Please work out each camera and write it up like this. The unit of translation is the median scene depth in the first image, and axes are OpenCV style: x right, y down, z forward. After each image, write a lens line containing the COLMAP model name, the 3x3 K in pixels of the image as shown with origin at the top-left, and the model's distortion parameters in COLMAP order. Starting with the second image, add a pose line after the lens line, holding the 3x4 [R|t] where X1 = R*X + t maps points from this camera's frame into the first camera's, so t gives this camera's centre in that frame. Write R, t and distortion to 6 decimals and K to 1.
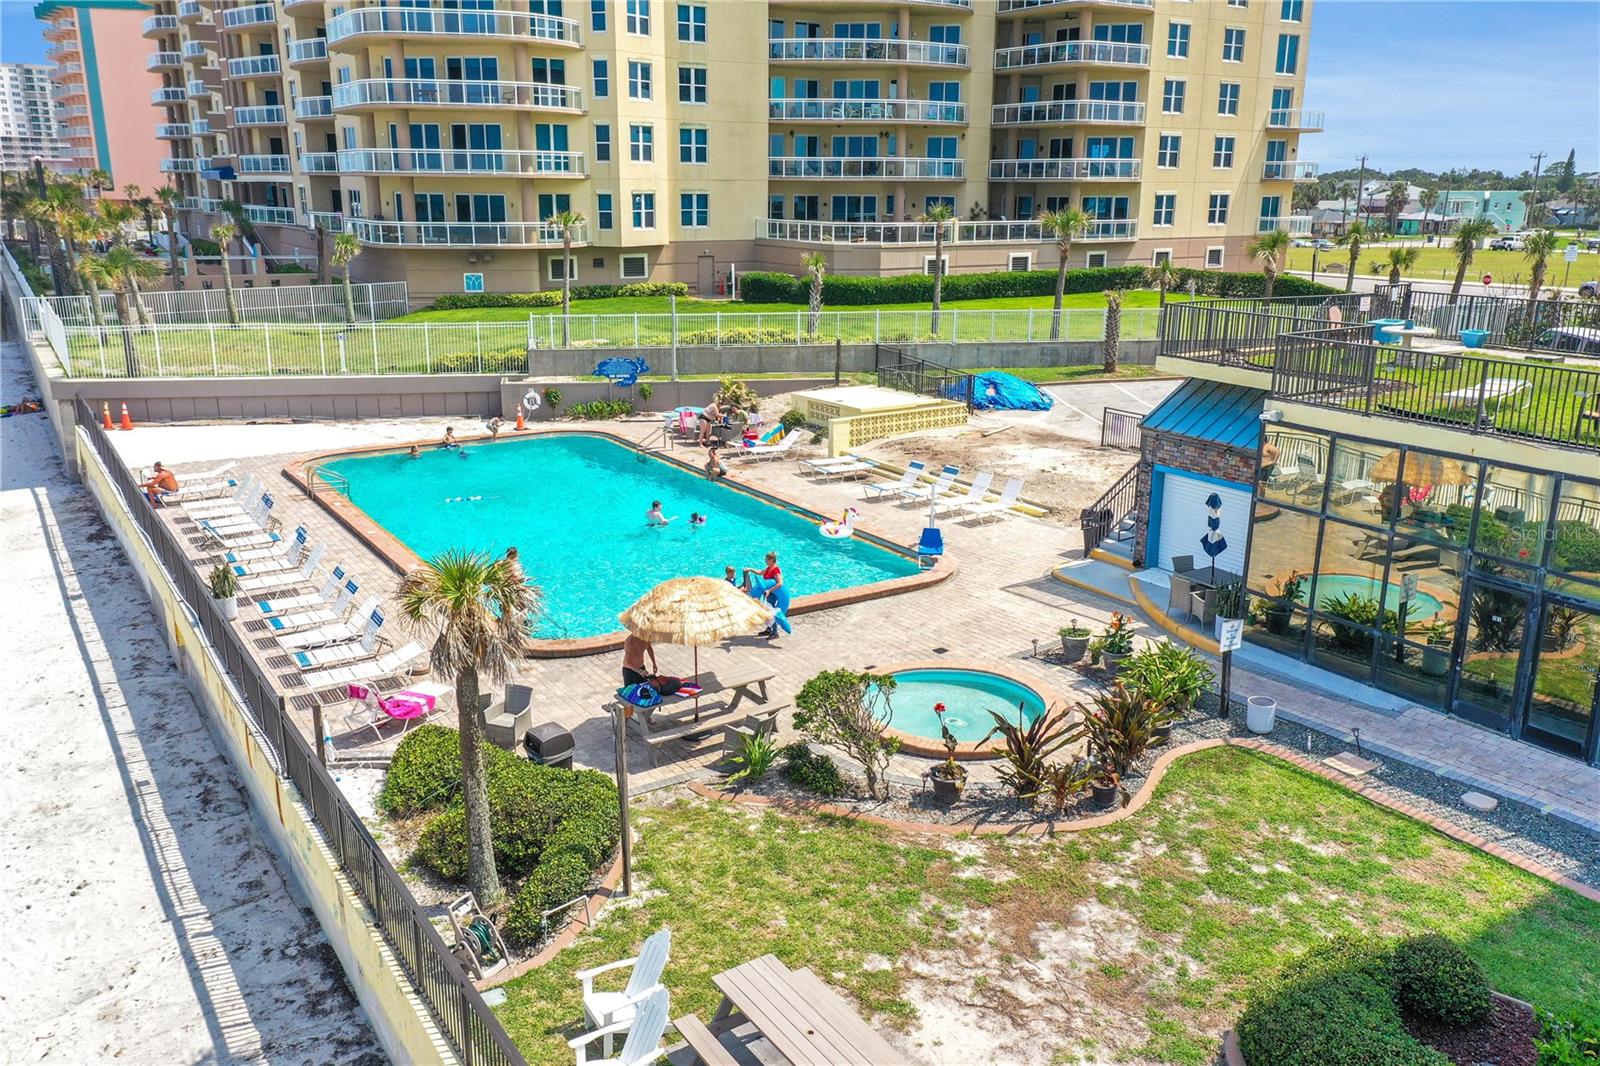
lens RADIAL K [[1256.1, 0, 797.6], [0, 1256.1, 540.5], [0, 0, 1]] dist [0.017965, -0.005622]
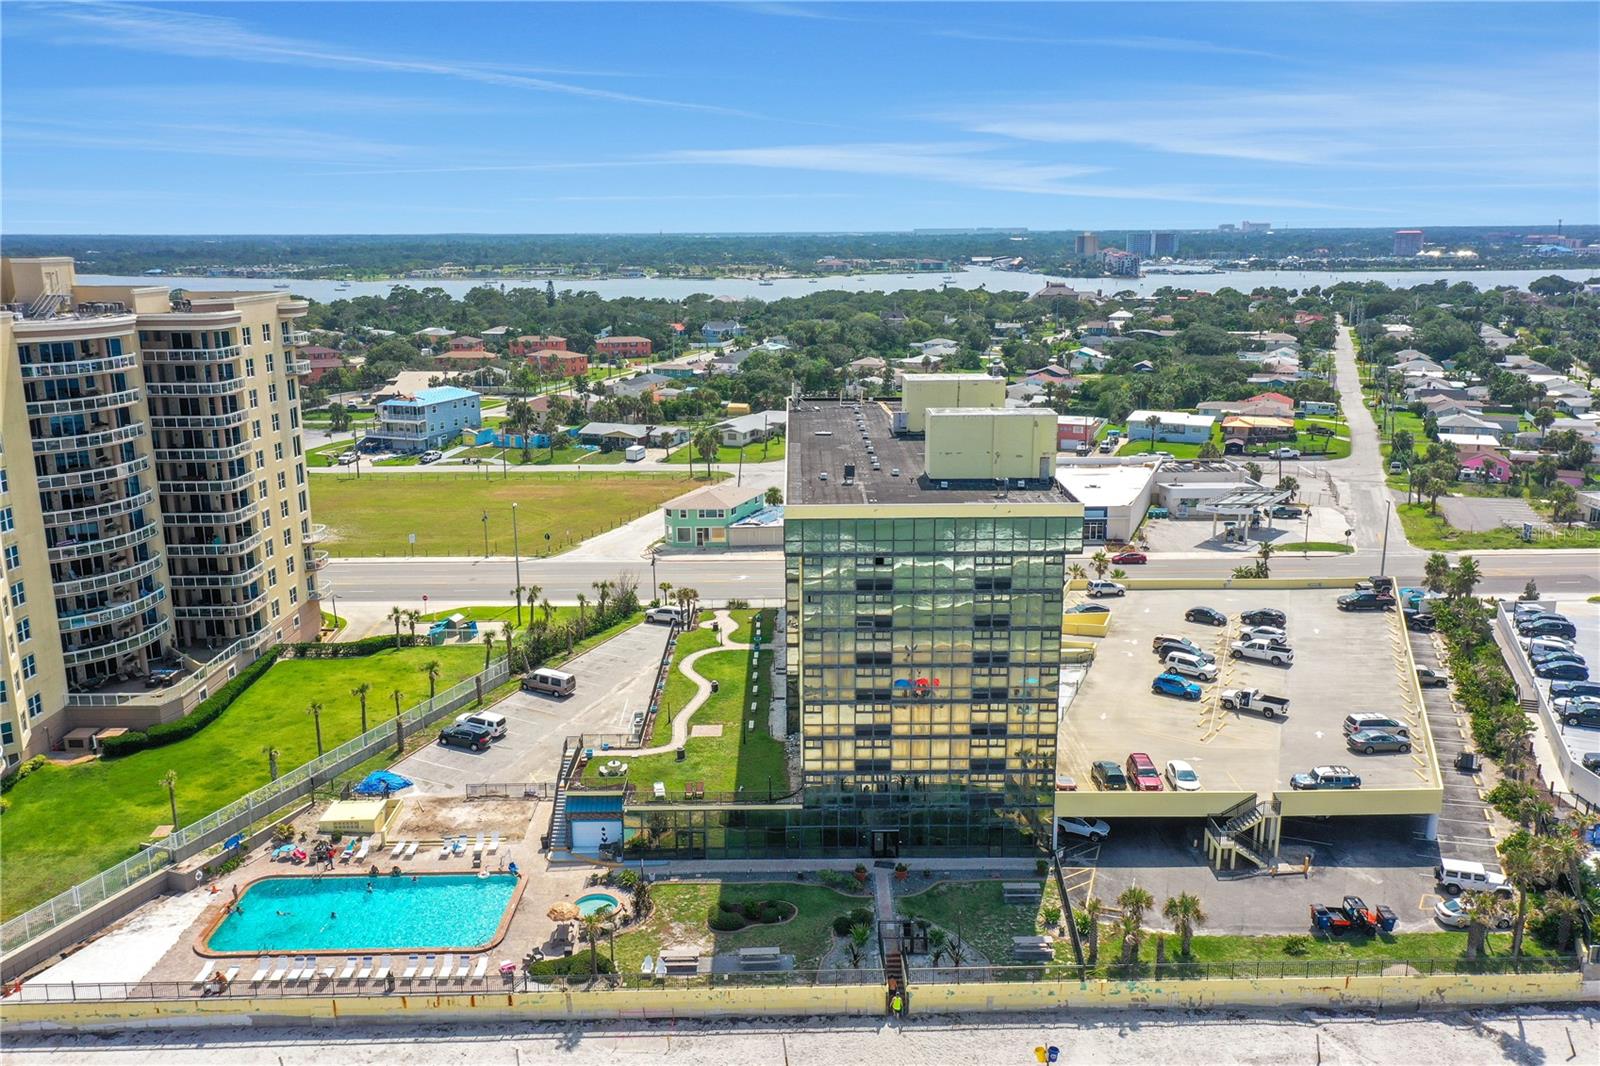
lens RADIAL K [[1256.1, 0, 794.0], [0, 1256.1, 535.6], [0, 0, 1]] dist [0.017965, -0.005622]
pose [[0.528438, -0.204387, 0.824002, -0.862546], [0.239481, 0.967059, 0.086290, -0.399482], [-0.814495, 0.151734, 0.559978, -0.655031]]
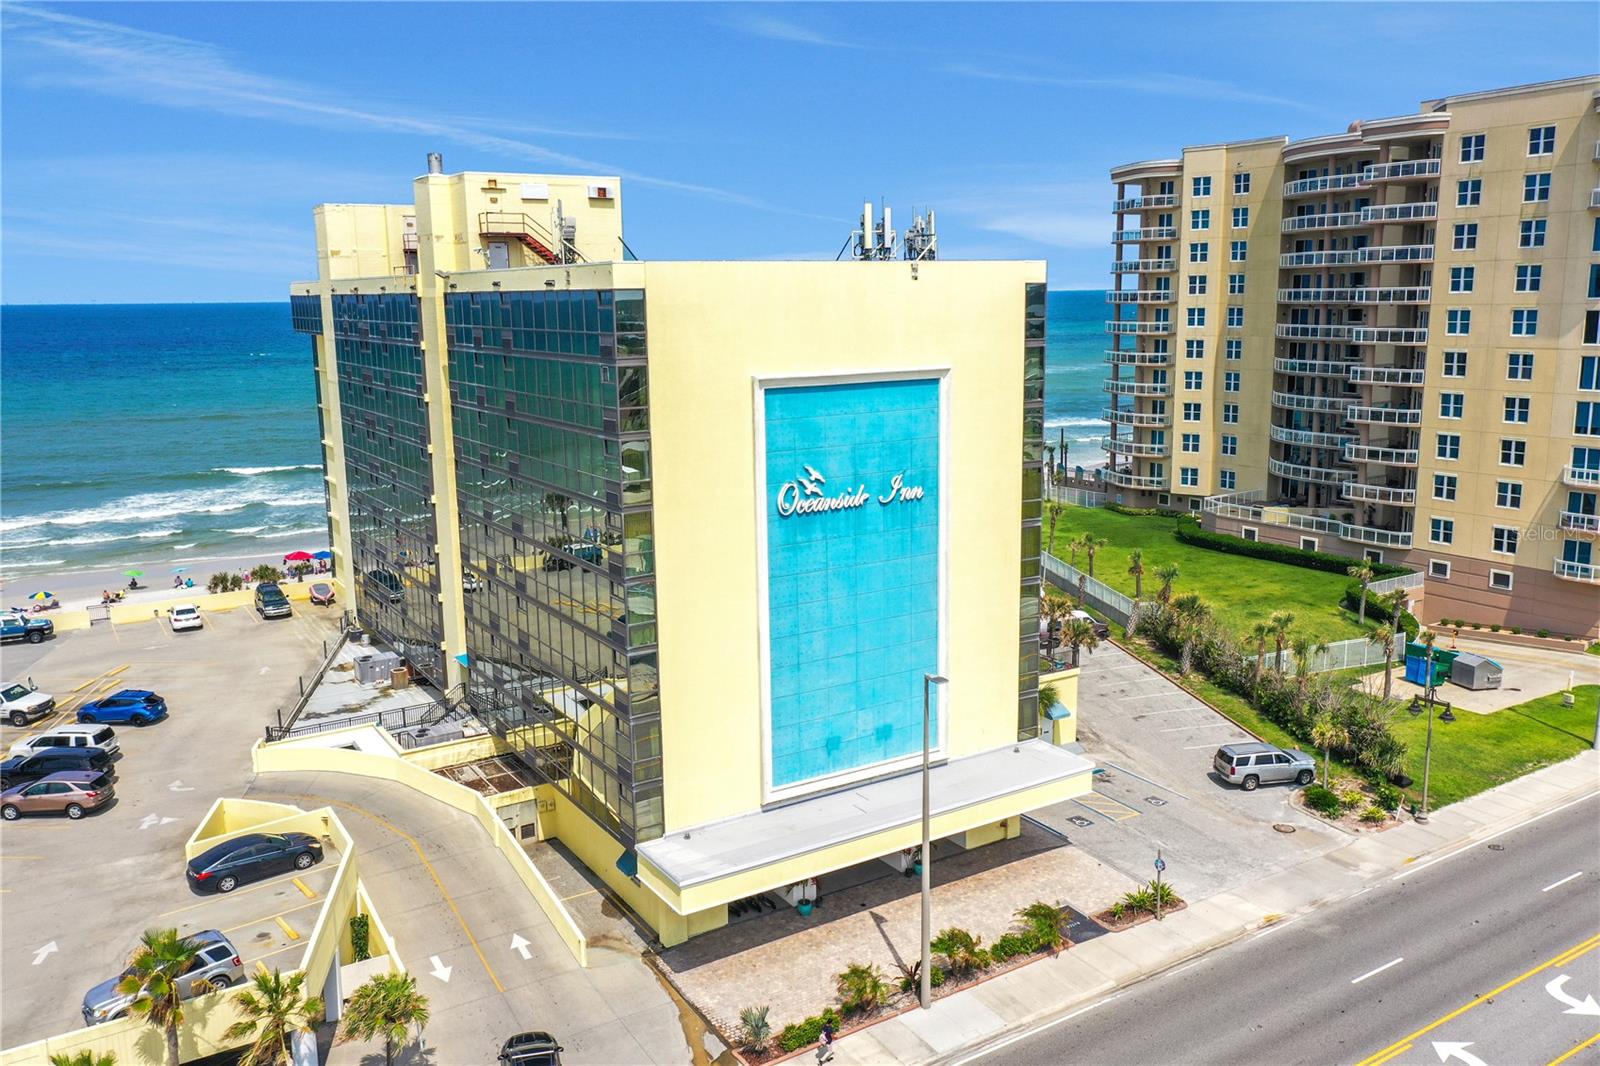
lens RADIAL K [[1256.1, 0, 785.9], [0, 1256.1, 529.5], [0, 0, 1]] dist [0.017965, -0.005622]
pose [[-0.012833, 0.177980, -0.983950, 1.815368], [-0.258195, 0.950070, 0.175219, -0.372184], [0.966008, 0.256300, 0.033761, 0.381060]]
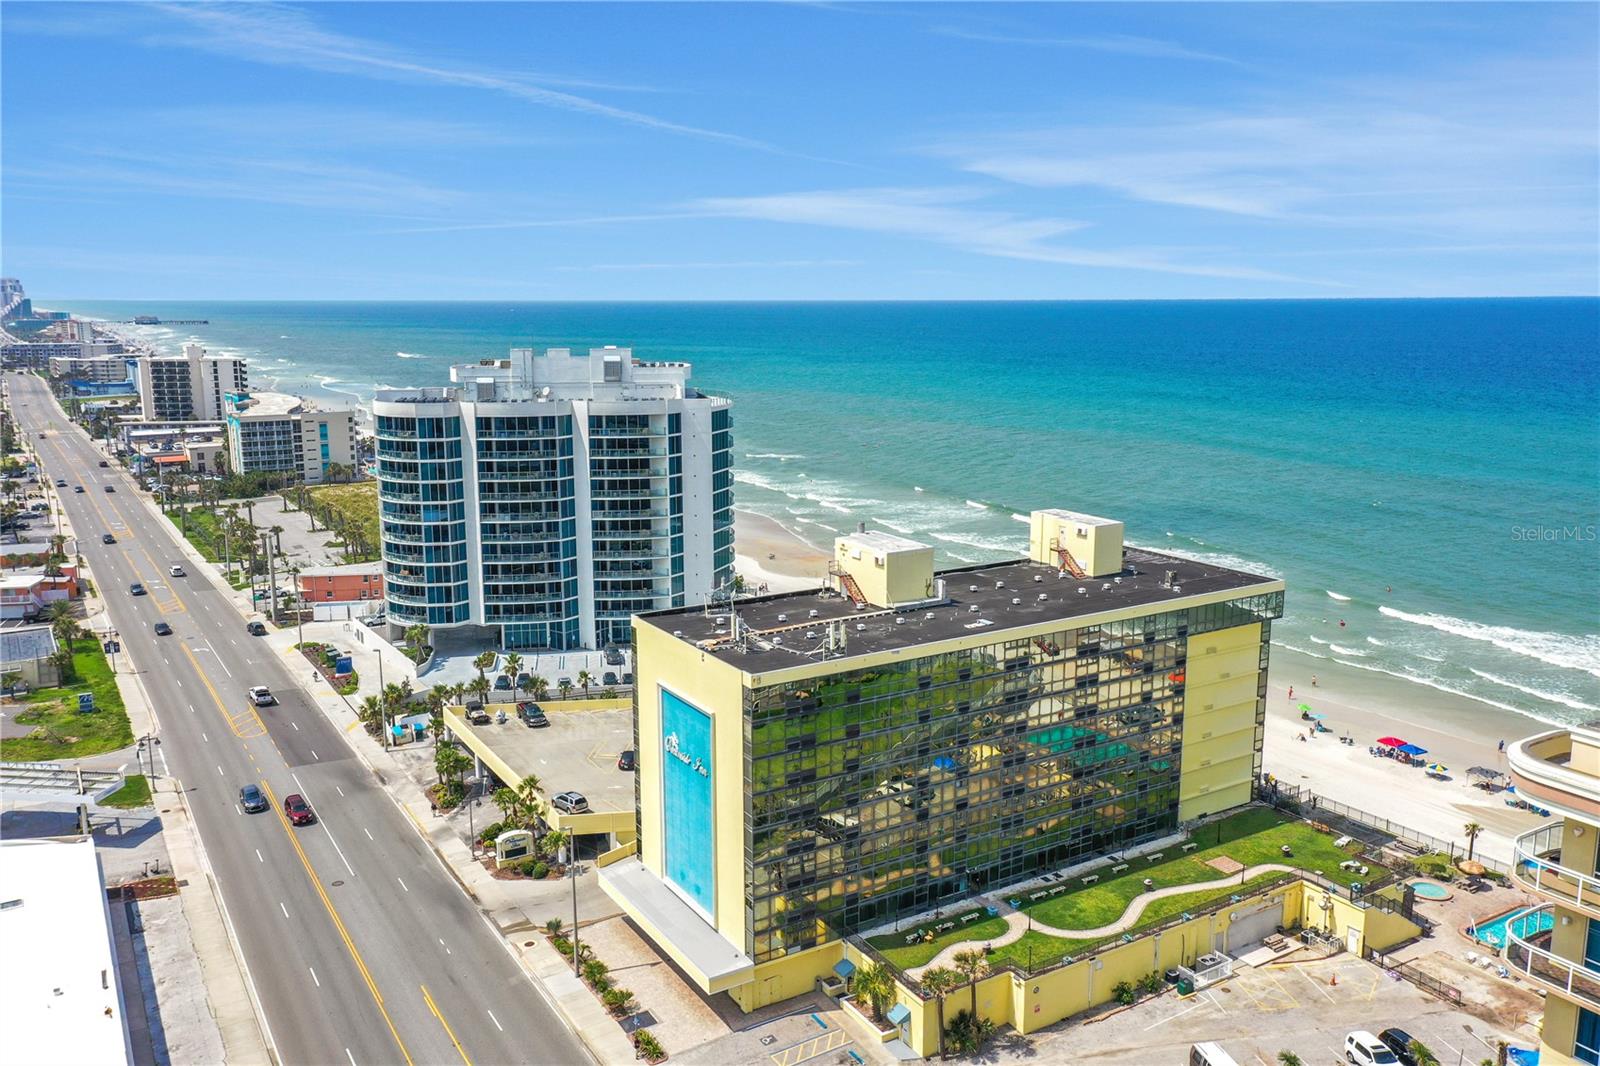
lens RADIAL K [[1256.1, 0, 812.5], [0, 1256.1, 520.1], [0, 0, 1]] dist [0.017965, -0.005622]
pose [[-0.999959, -0.008775, 0.002402, 0.893094], [-0.006855, 0.900292, 0.435232, -1.179173], [-0.005982, 0.435197, -0.900315, 1.673573]]
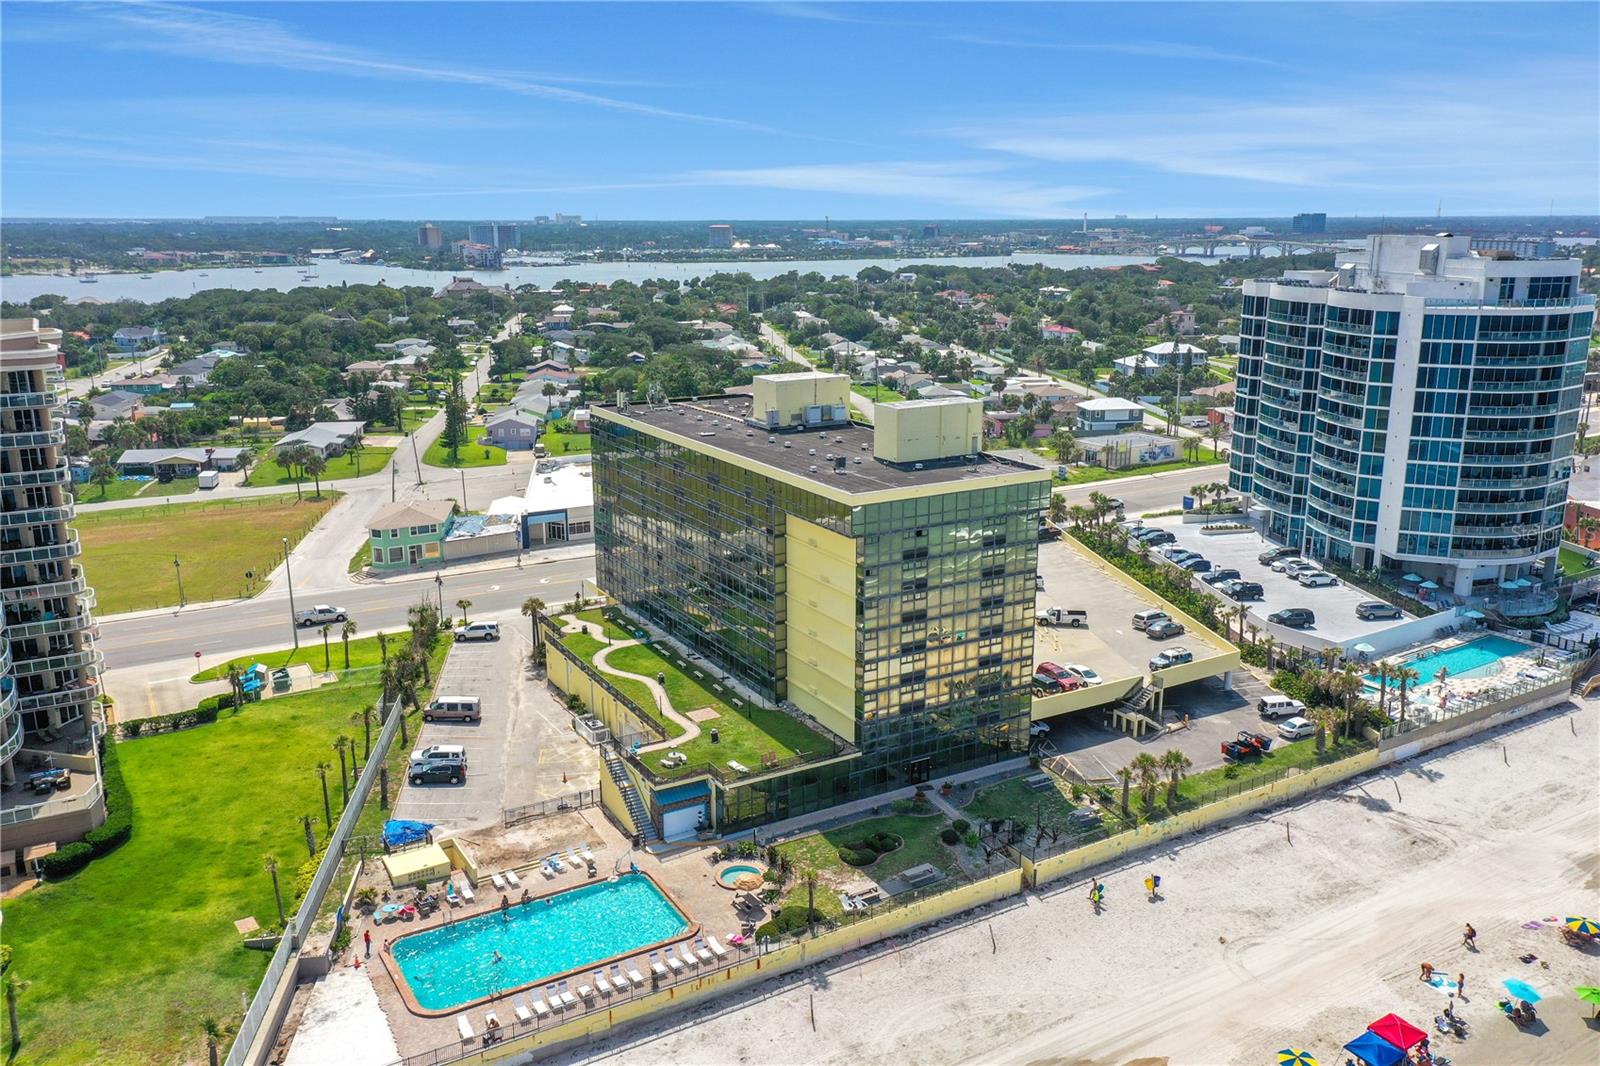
lens RADIAL K [[1256.1, 0, 799.5], [0, 1256.1, 540.8], [0, 0, 1]] dist [0.017965, -0.005622]
pose [[0.035044, -0.248885, 0.967899, -1.260234], [0.273854, 0.933815, 0.230205, -0.631871], [-0.961133, 0.256996, 0.100883, 0.006565]]
